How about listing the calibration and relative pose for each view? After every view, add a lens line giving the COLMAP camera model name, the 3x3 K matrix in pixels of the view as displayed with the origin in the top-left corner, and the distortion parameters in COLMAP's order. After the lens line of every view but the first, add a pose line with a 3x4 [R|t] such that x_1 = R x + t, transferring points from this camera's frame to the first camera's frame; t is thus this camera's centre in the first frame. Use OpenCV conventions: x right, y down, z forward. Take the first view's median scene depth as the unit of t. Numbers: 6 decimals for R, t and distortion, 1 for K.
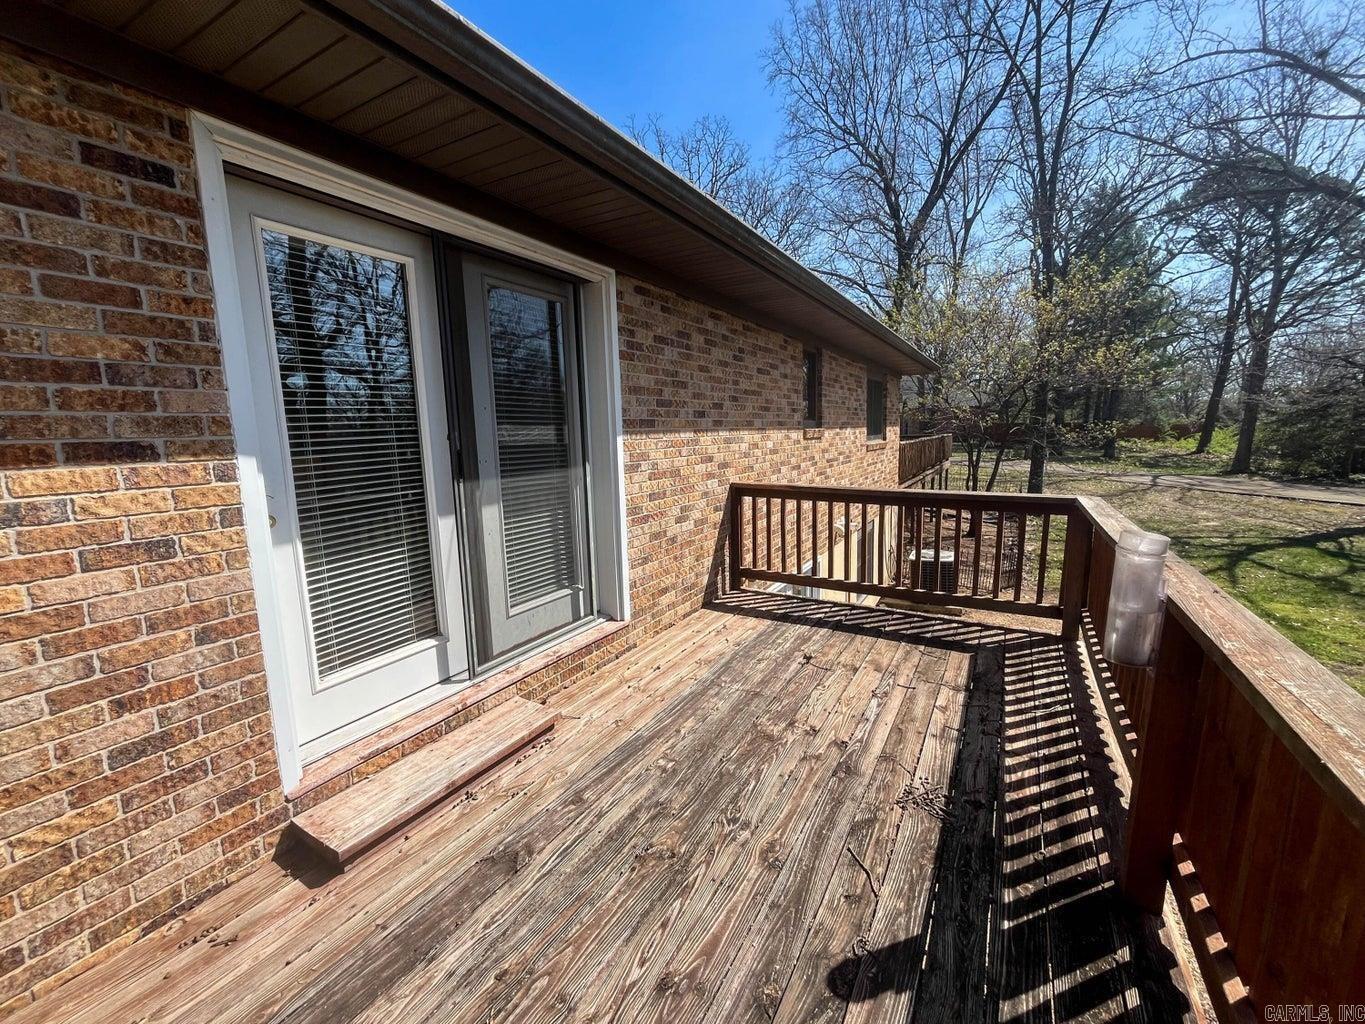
lens RADIAL K [[571.0, 0, 682.5], [0, 571.0, 512.0], [0, 0, 1]] dist [-0.000109, 0.000064]
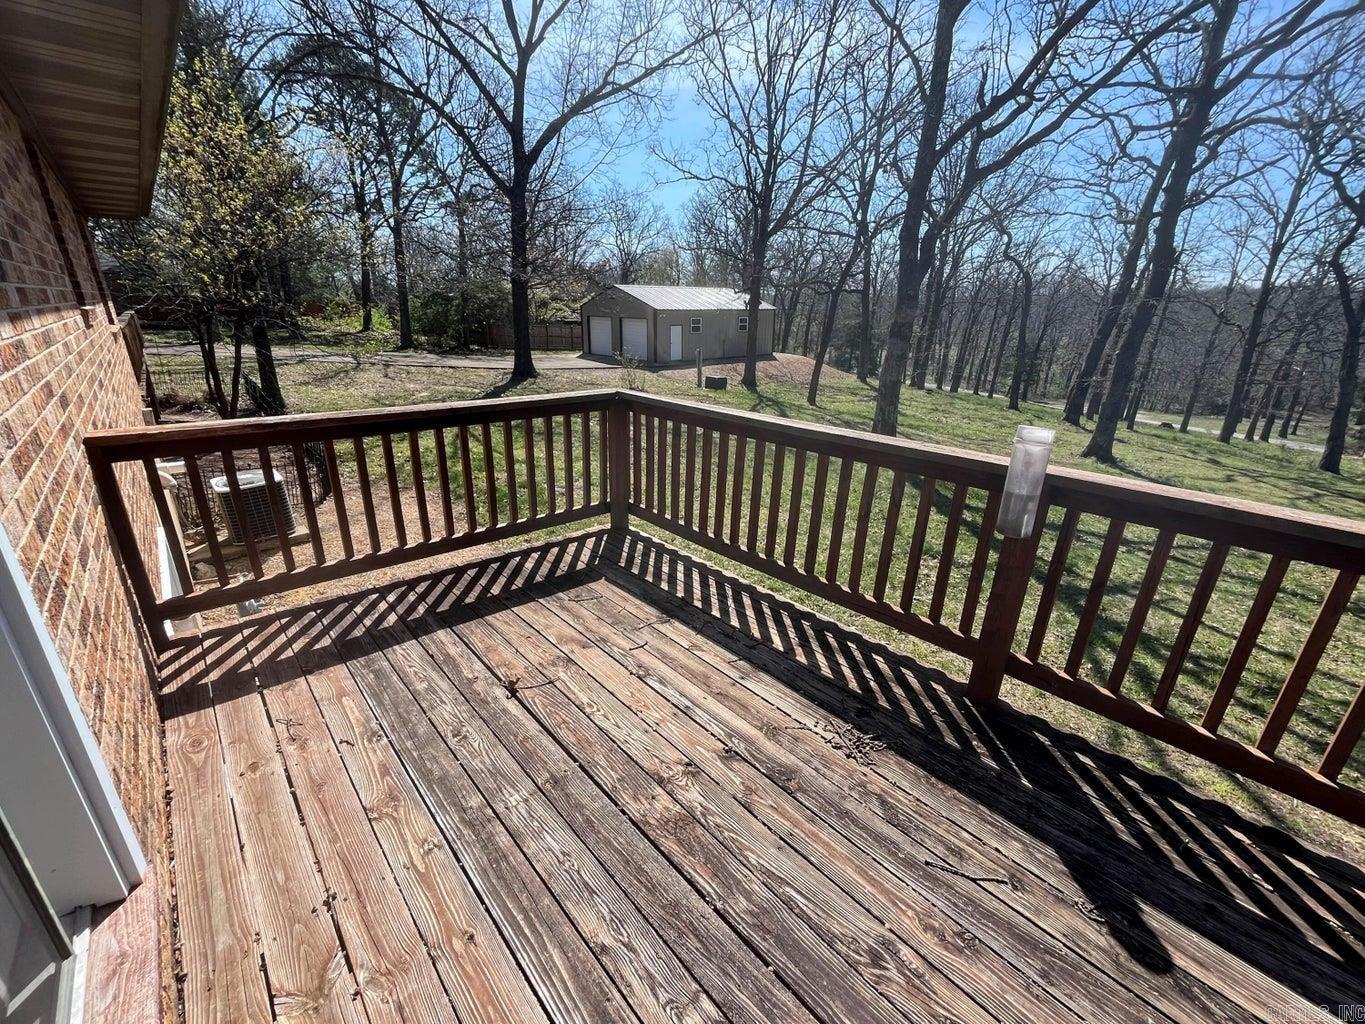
lens RADIAL K [[571.0, 0, 682.5], [0, 571.0, 512.0], [0, 0, 1]] dist [-0.000109, 0.000064]
pose [[0.318302, -0.297406, 0.900130, -0.217443], [0.108160, 0.954708, 0.277191, -0.082399], [-0.941799, 0.009128, 0.336052, 0.504499]]
